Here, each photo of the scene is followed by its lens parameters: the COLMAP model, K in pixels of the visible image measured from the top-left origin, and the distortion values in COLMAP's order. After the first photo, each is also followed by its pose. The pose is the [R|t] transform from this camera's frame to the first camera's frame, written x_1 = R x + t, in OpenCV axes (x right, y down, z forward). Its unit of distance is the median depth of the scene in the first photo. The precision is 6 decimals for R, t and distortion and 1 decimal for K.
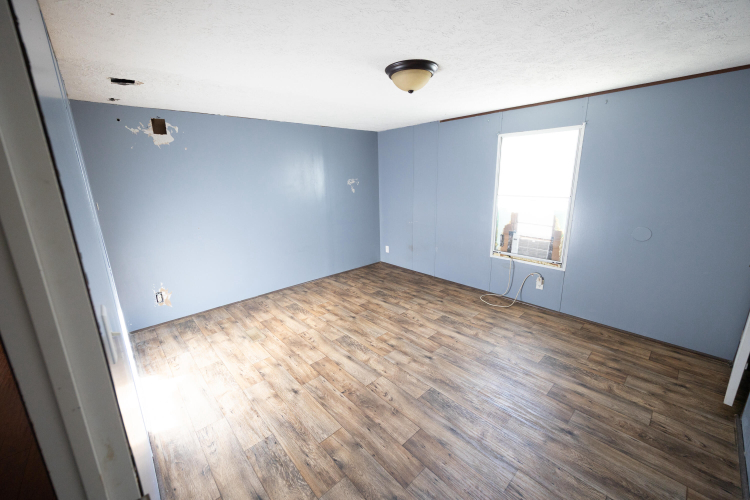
lens RADIAL K [[295.7, 0, 375.9], [0, 295.7, 247.5], [0, 0, 1]] dist [0.002381, 0.000033]
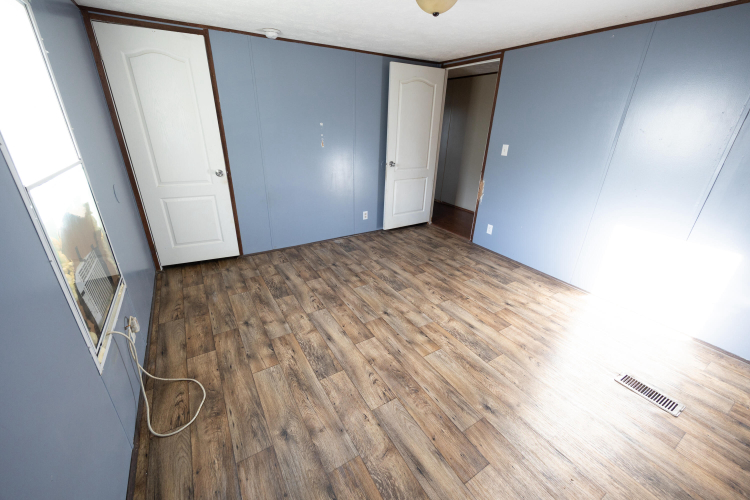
lens RADIAL K [[295.7, 0, 372.8], [0, 295.7, 247.1], [0, 0, 1]] dist [0.002381, 0.000033]
pose [[-0.980031, -0.079748, 0.182151, 0.060570], [0.045393, 0.802135, 0.595414, -0.378226], [-0.193593, 0.591793, -0.782498, 1.597885]]
